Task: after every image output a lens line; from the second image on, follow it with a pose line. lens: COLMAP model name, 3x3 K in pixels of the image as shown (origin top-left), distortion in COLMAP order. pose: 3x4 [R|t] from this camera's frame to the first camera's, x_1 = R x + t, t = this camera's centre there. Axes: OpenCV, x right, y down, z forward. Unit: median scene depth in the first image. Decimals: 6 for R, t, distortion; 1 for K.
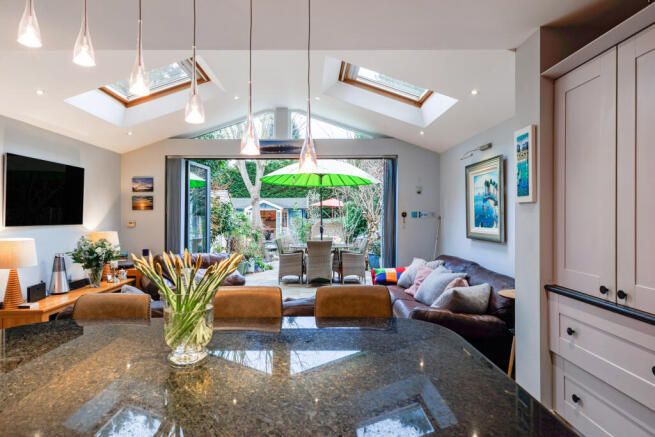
lens RADIAL K [[388.8, 0, 317.7], [0, 388.8, 212.0], [0, 0, 1]] dist [0.000041, -0.000273]
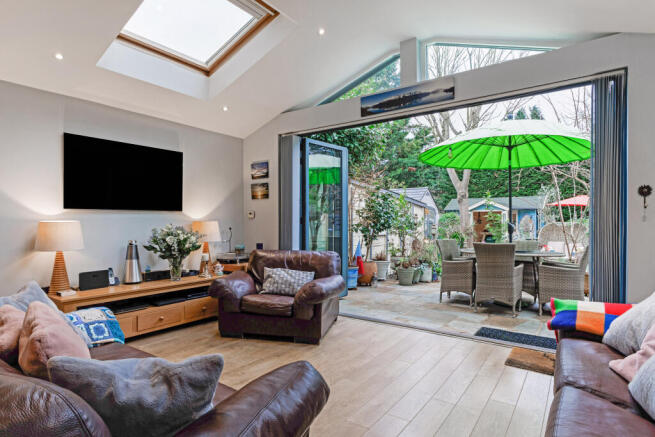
lens RADIAL K [[364.6, 0, 327.5], [0, 364.6, 218.5], [0, 0, 1]] dist [-0.035755, 0.000209]
pose [[0.811367, -0.000580, -0.584537, 0.161092], [-0.000306, 0.999999, -0.001417, 0.040587], [0.584537, 0.001329, 0.811366, 0.420314]]
